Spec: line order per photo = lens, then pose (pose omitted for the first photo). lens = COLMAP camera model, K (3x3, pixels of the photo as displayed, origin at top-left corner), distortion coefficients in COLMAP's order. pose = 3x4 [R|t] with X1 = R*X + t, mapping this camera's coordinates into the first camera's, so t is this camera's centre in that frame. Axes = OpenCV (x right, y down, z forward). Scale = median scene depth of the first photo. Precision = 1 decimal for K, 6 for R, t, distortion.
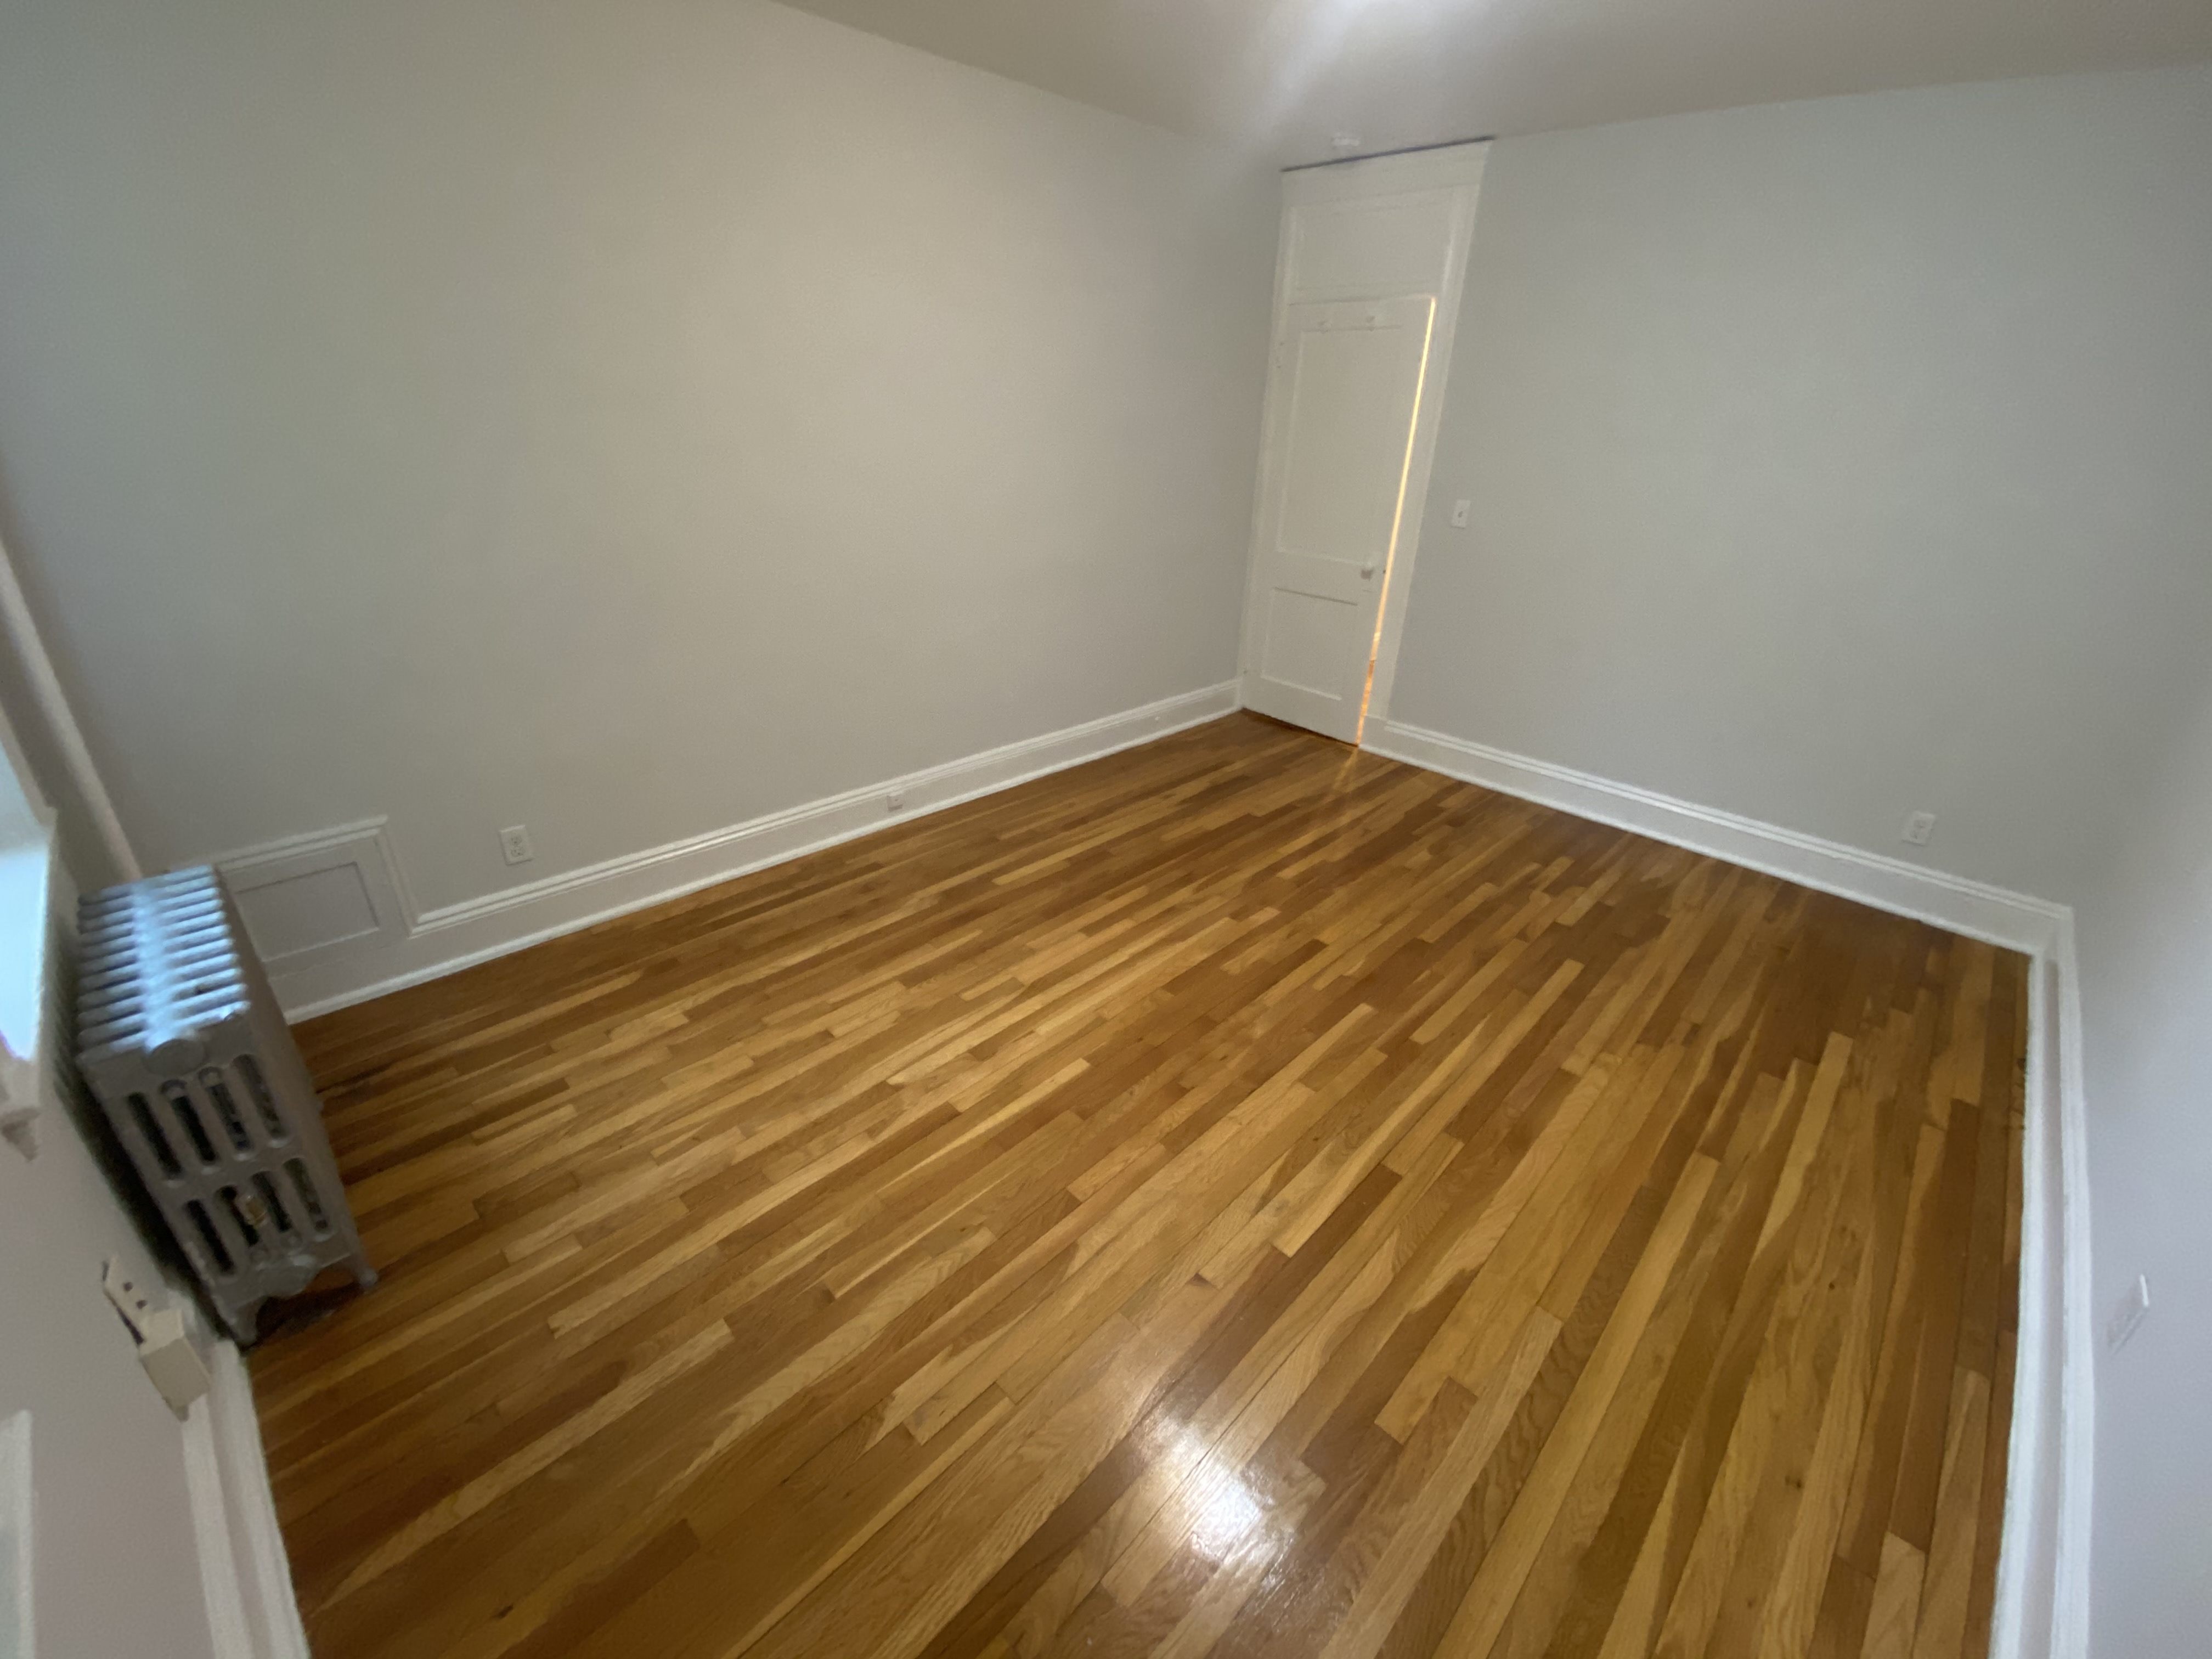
lens RADIAL K [[899.0, 0, 1099.0], [0, 899.0, 823.6], [0, 0, 1]] dist [-0.029684, -0.000363]
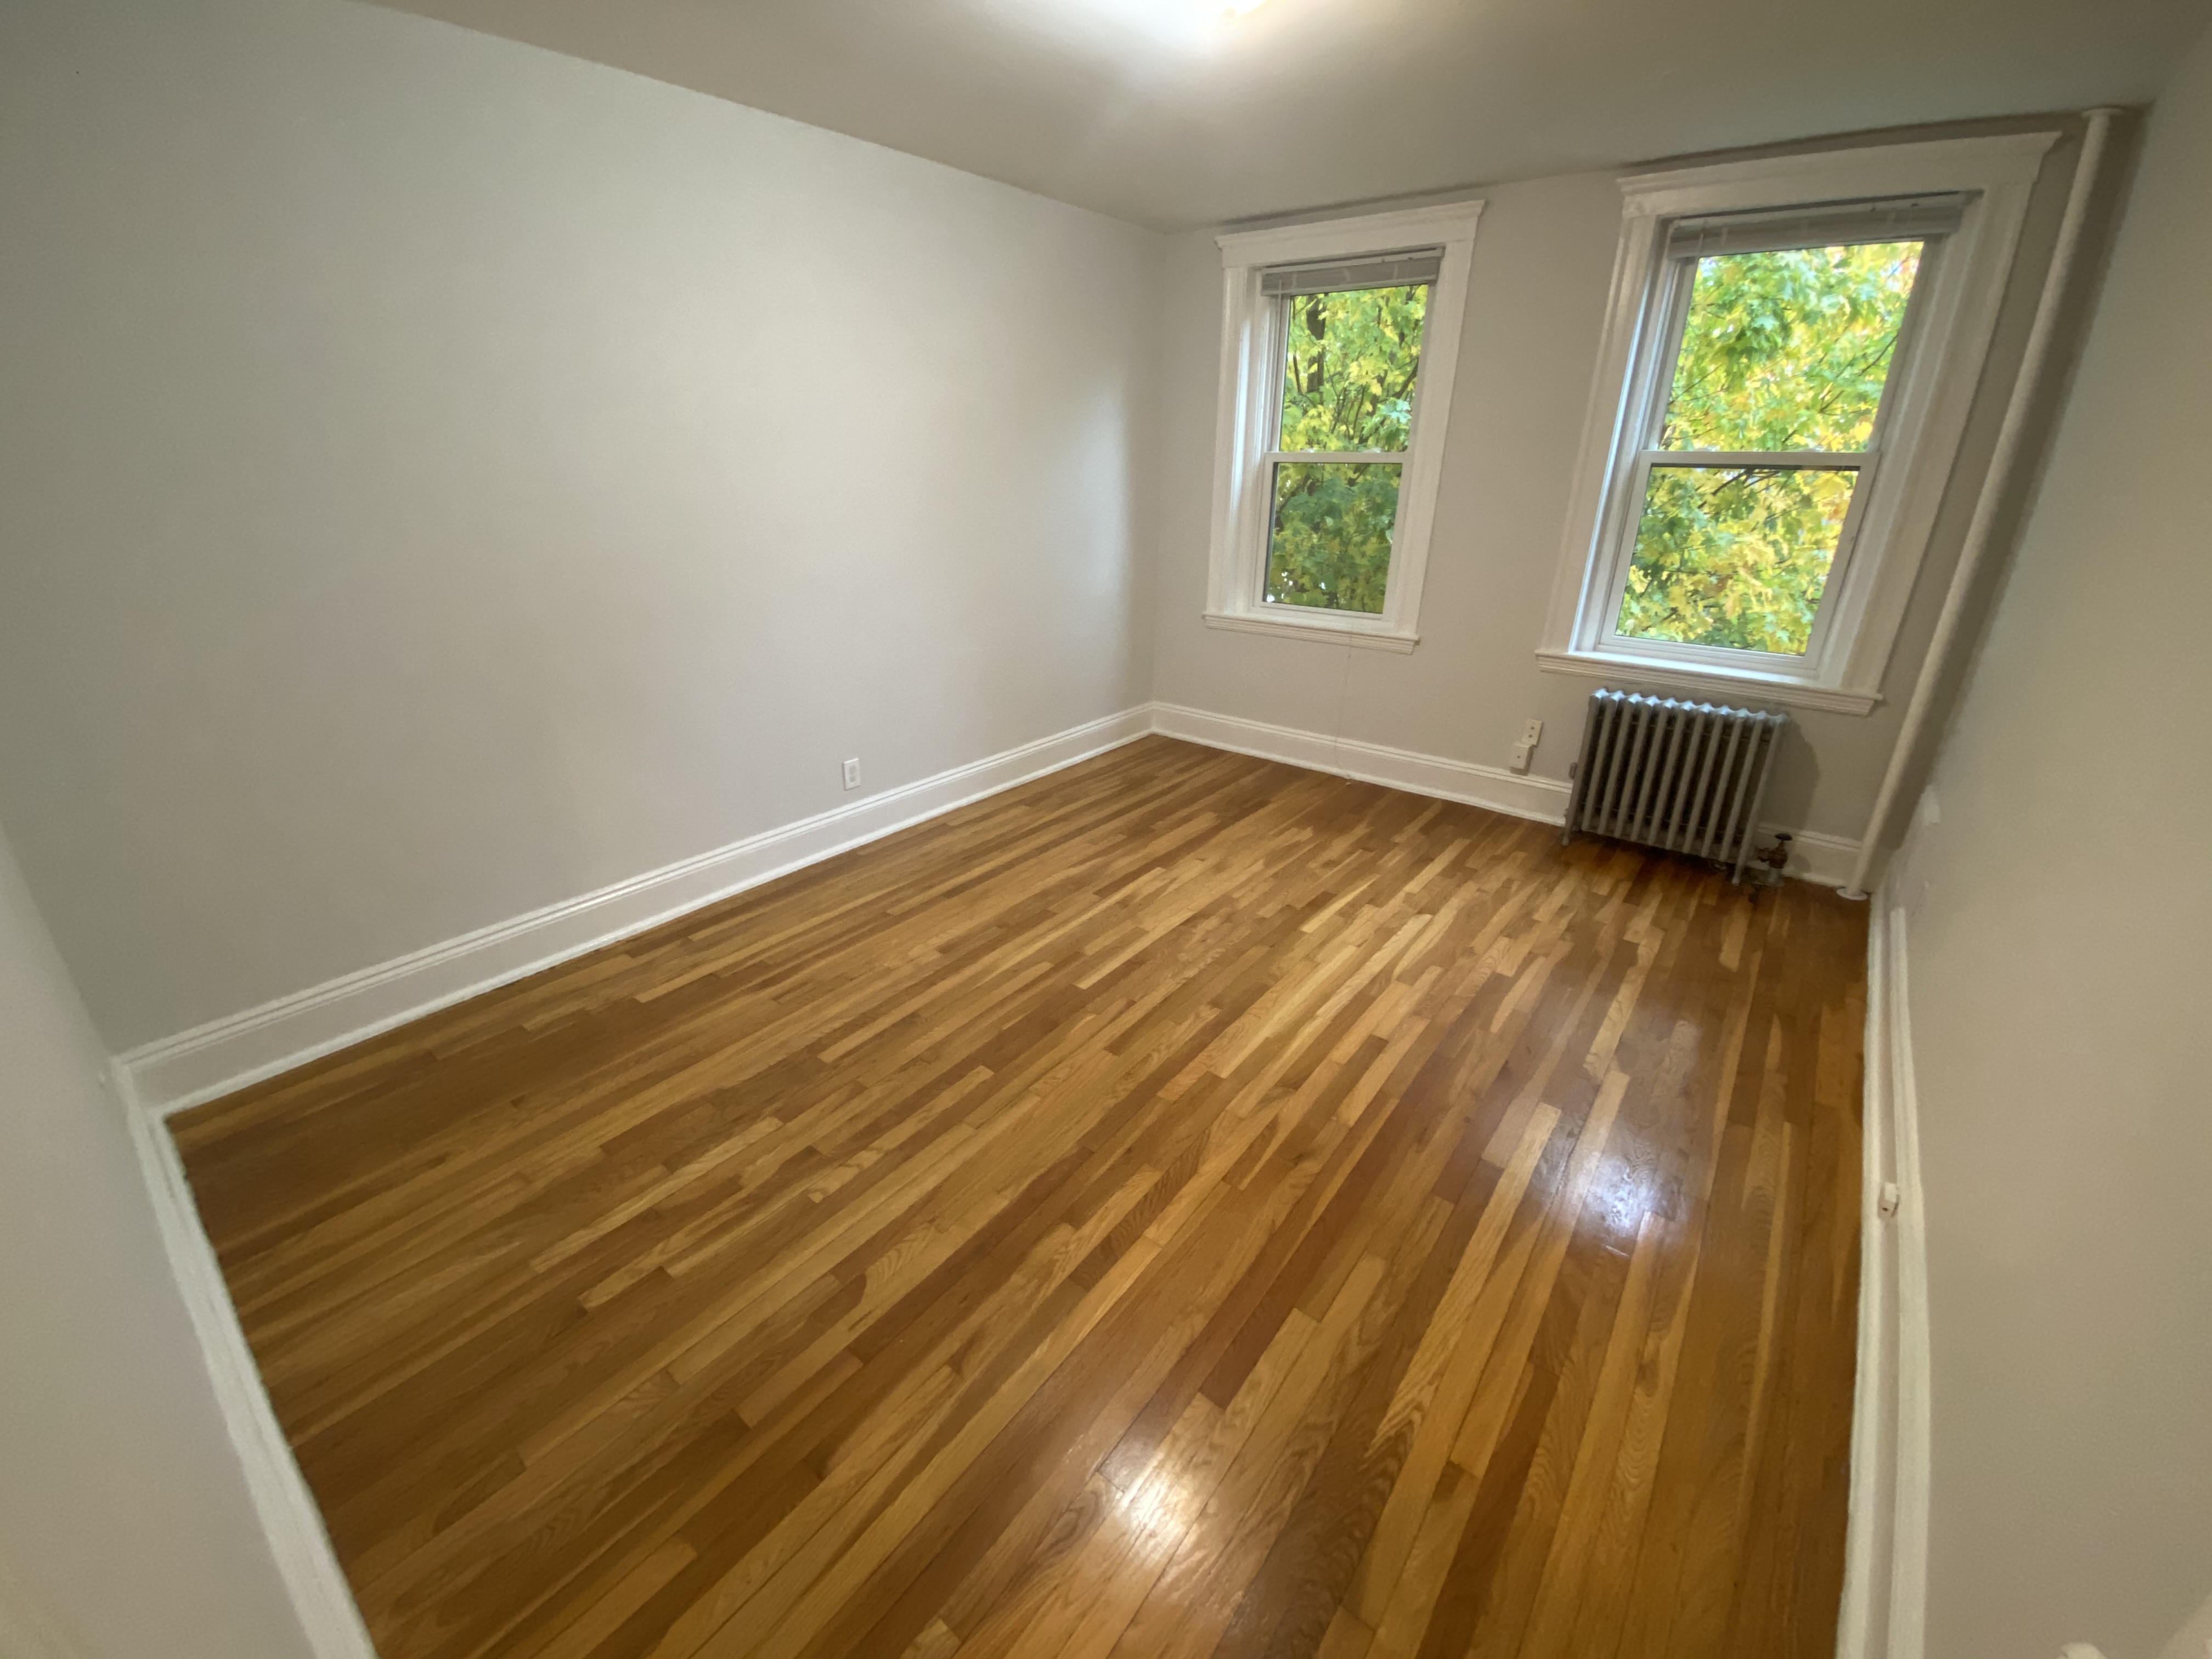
lens RADIAL K [[899.0, 0, 1099.0], [0, 899.0, 823.6], [0, 0, 1]] dist [-0.029684, -0.000363]
pose [[-0.994263, 0.017818, -0.105472, 0.424635], [-0.065064, 0.681902, 0.728544, -0.790381], [0.084902, 0.731227, -0.676830, 1.733482]]
